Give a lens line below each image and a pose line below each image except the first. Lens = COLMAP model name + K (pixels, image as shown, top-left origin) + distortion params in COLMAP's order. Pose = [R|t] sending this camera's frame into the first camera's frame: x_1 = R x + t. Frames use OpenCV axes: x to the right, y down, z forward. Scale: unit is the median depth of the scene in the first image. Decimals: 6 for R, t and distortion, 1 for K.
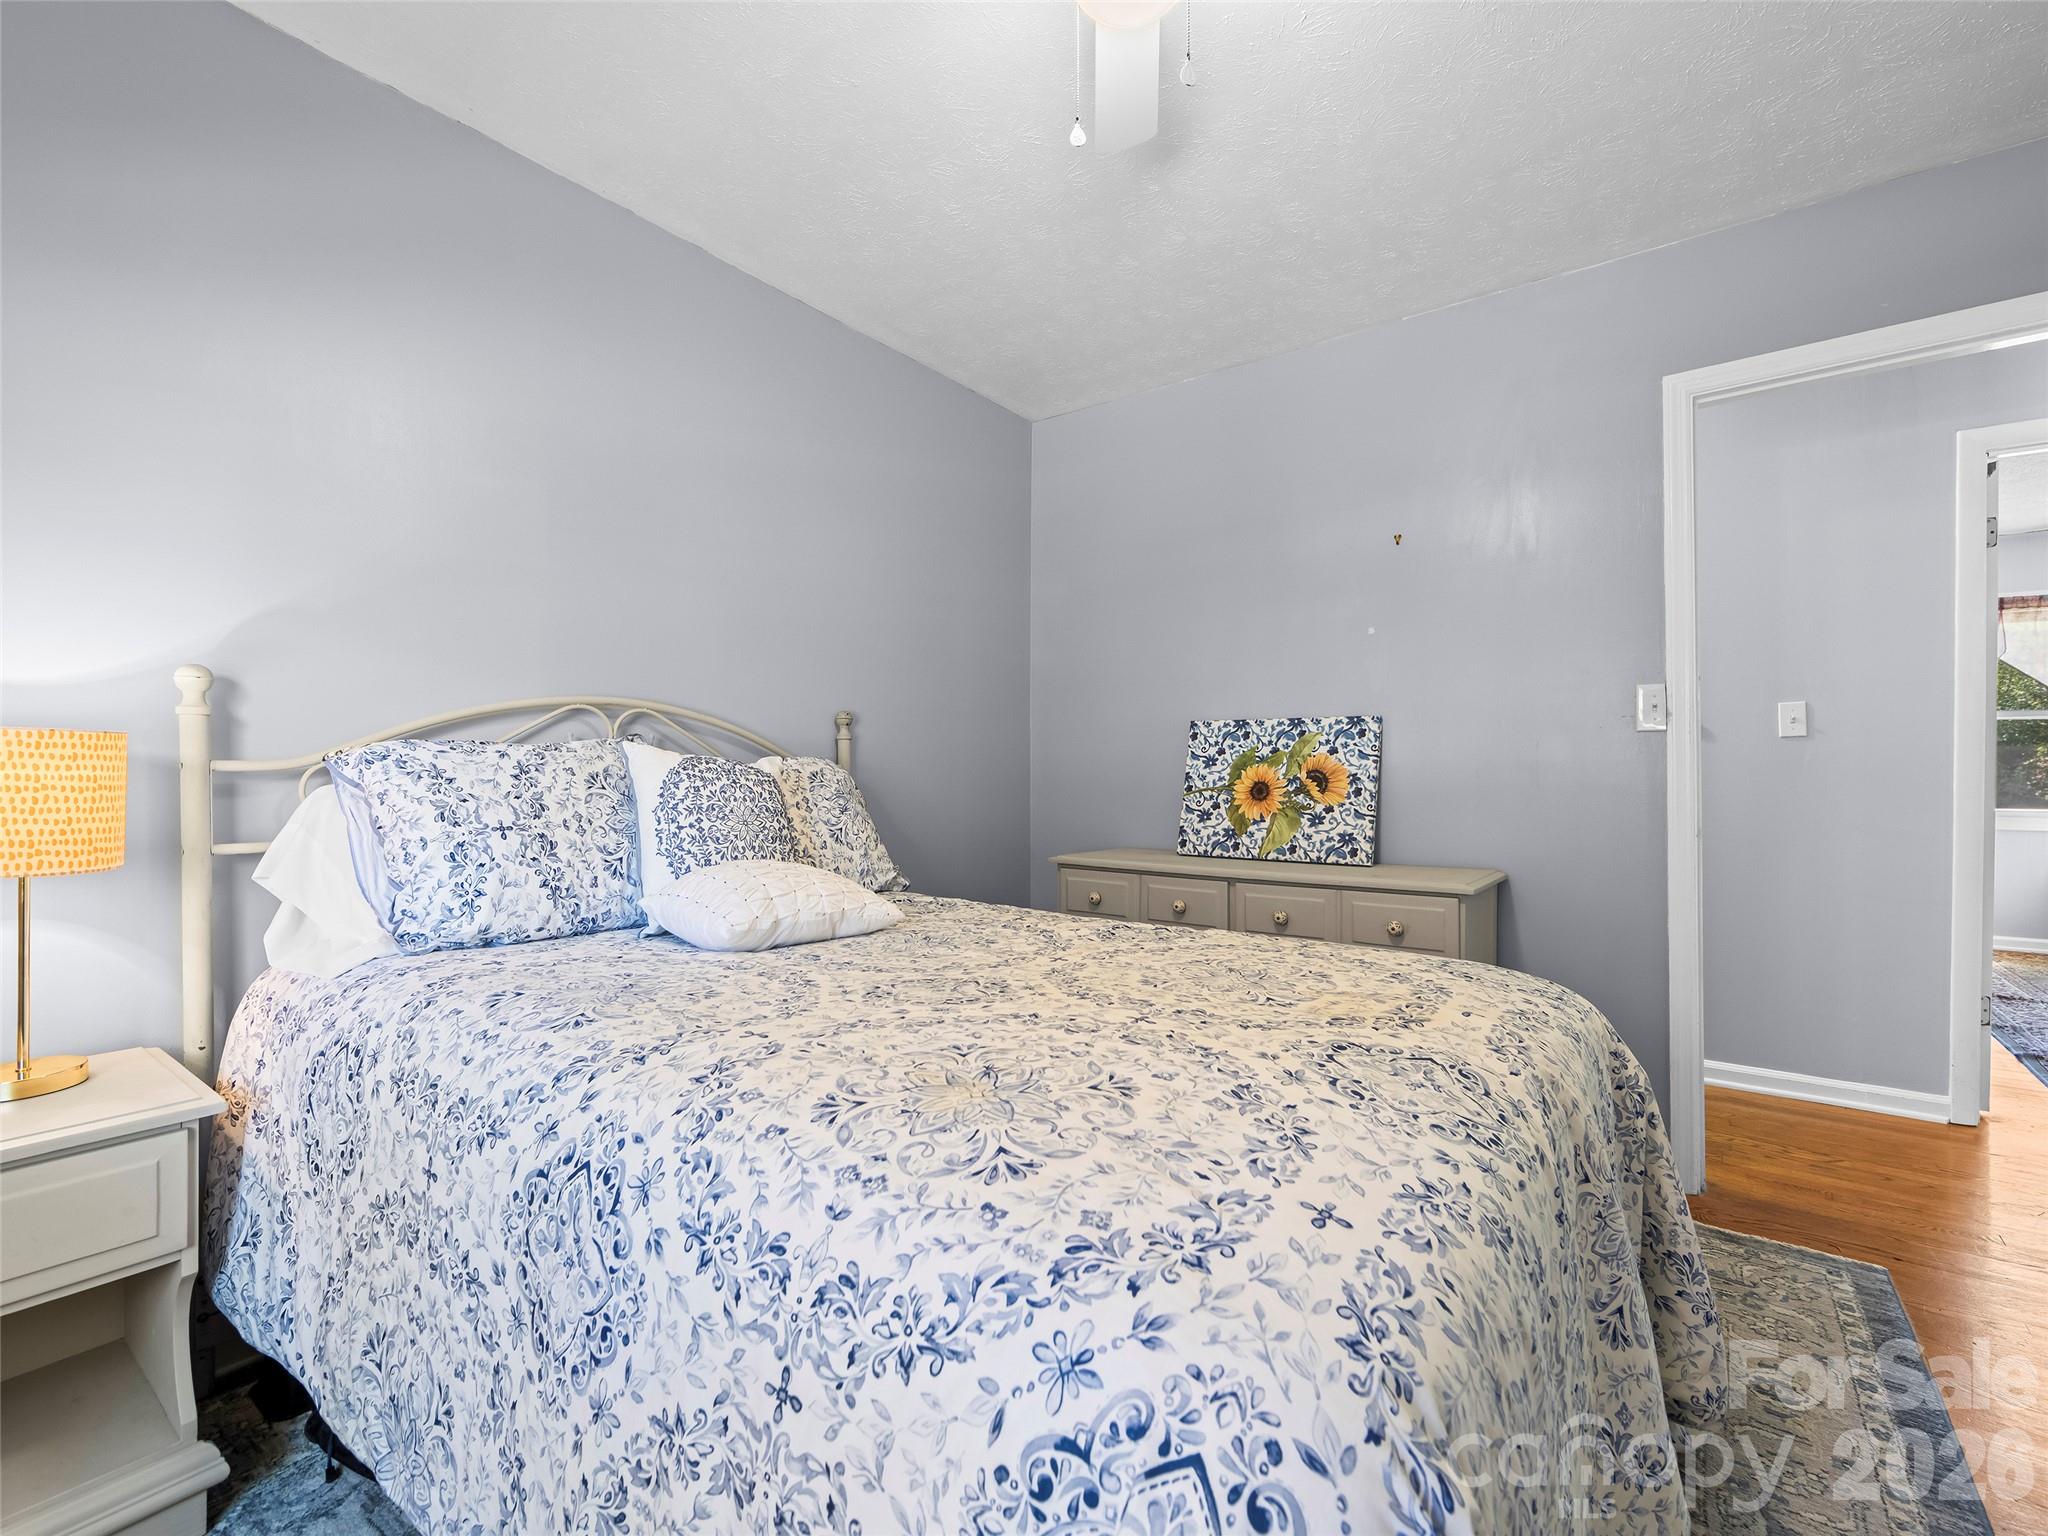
lens RADIAL K [[854.8, 0, 1020.0], [0, 854.8, 788.6], [0, 0, 1]] dist [0.001430, 0.000010]
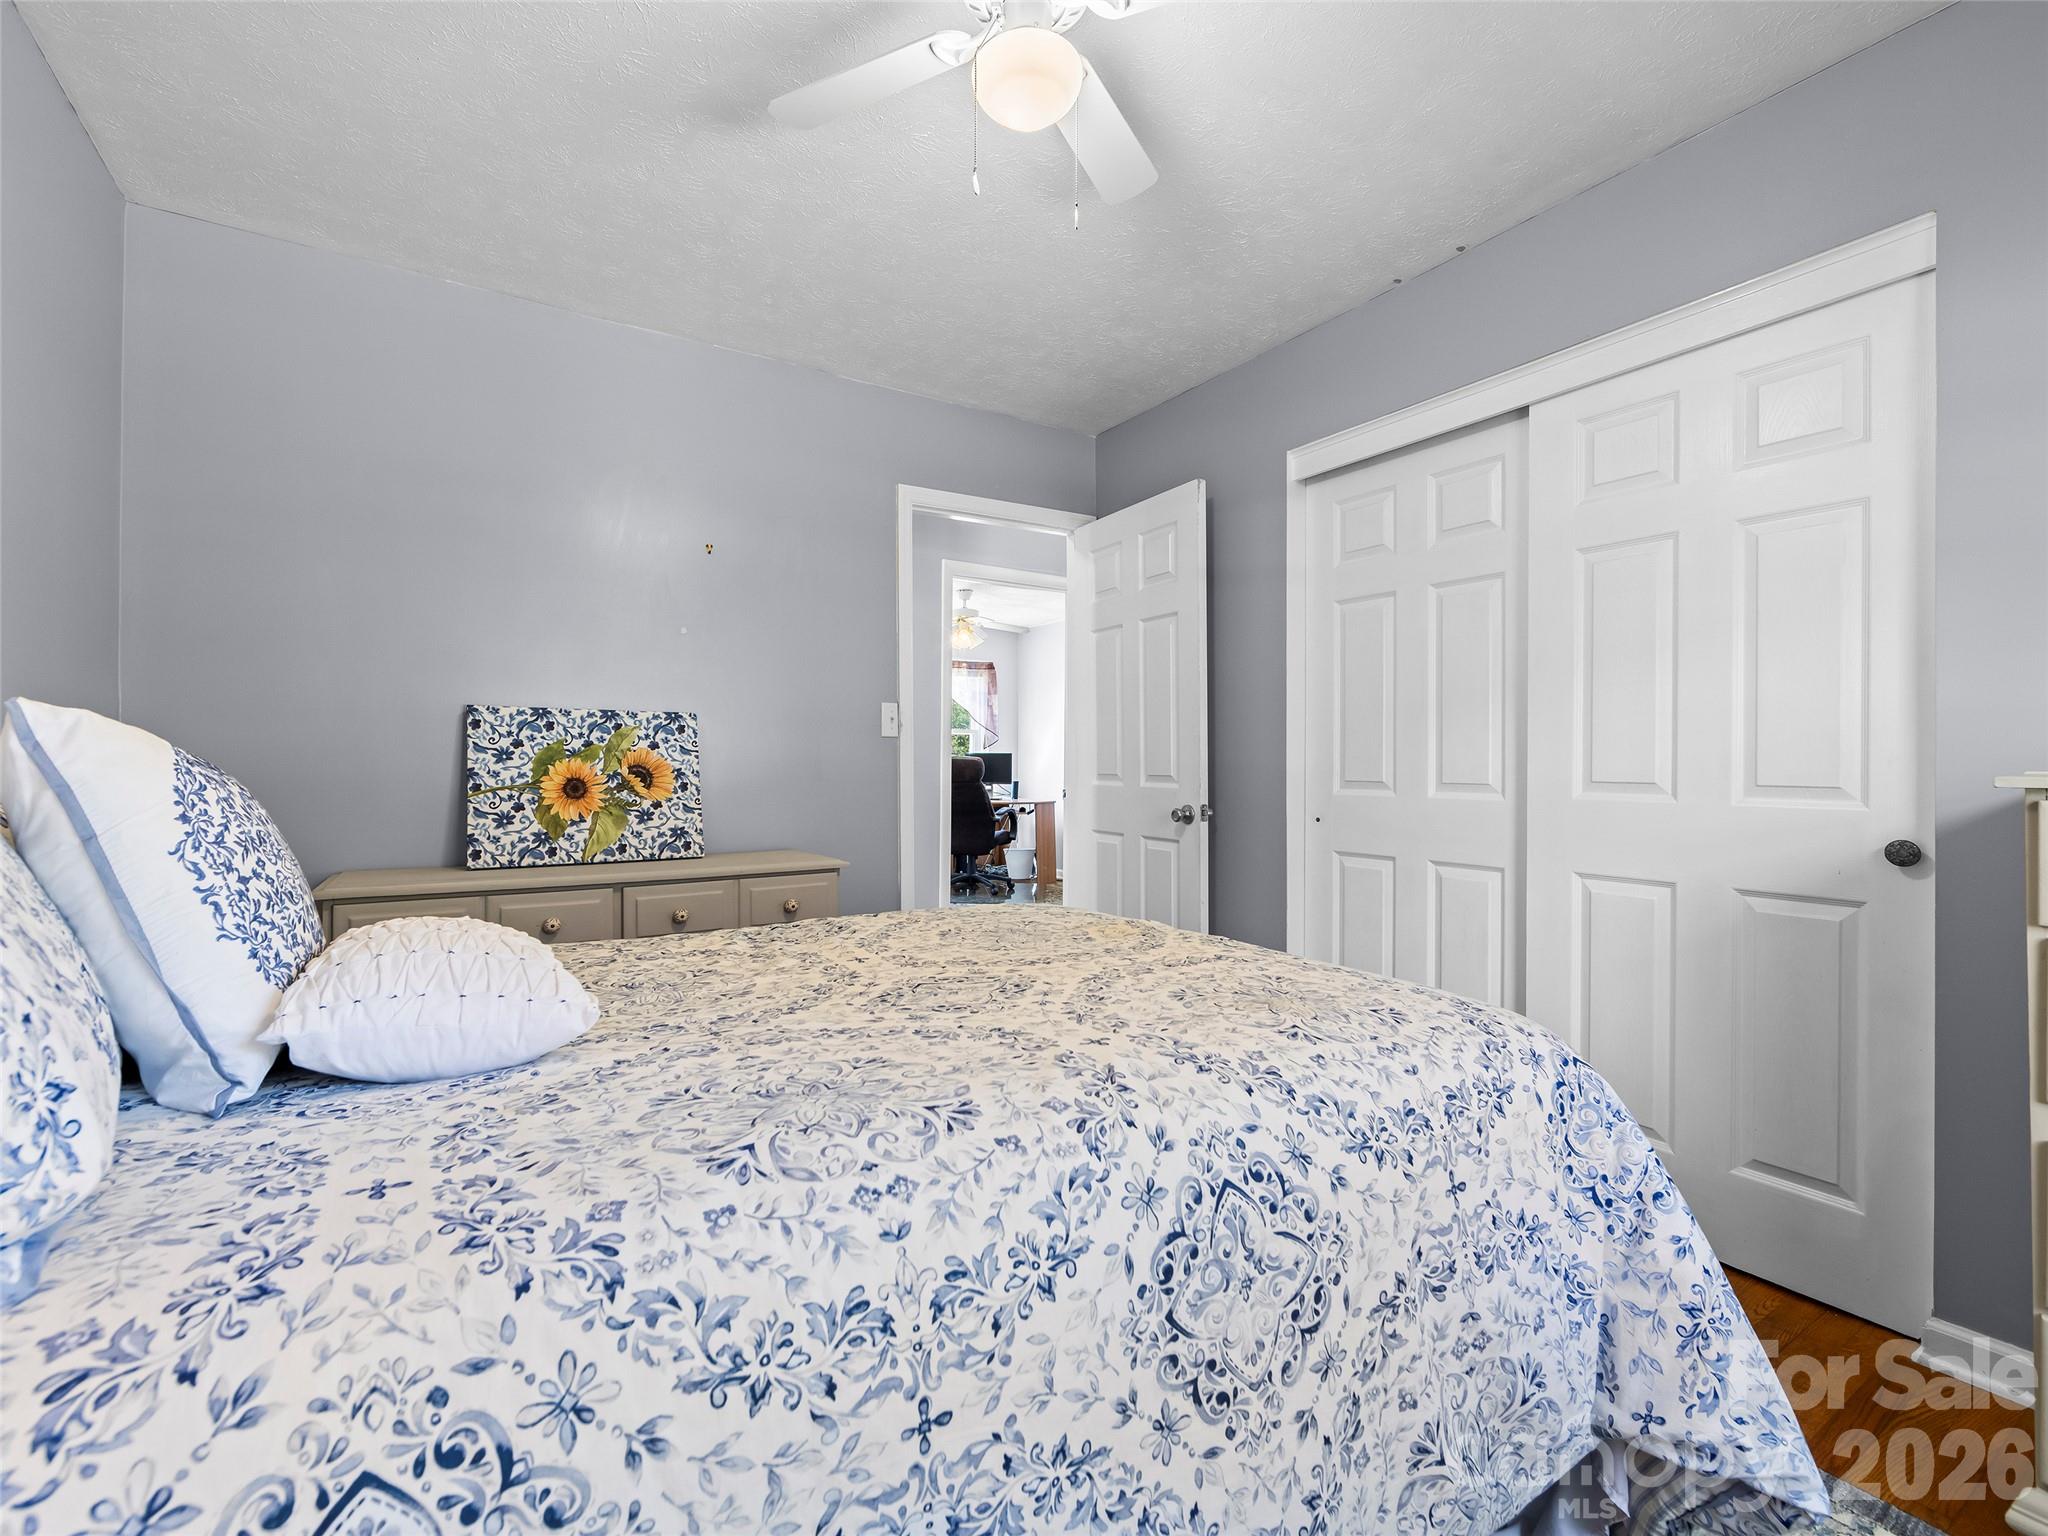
lens RADIAL K [[930.2, 0, 1024.0], [0, 930.2, 768.0], [0, 0, 1]] dist [-0.099457, 0.042491]
pose [[0.379700, -0.000908, 0.925109, -0.456483], [0.022620, 0.999710, -0.008303, 0.000019], [-0.924833, 0.024079, 0.379610, 0.206183]]
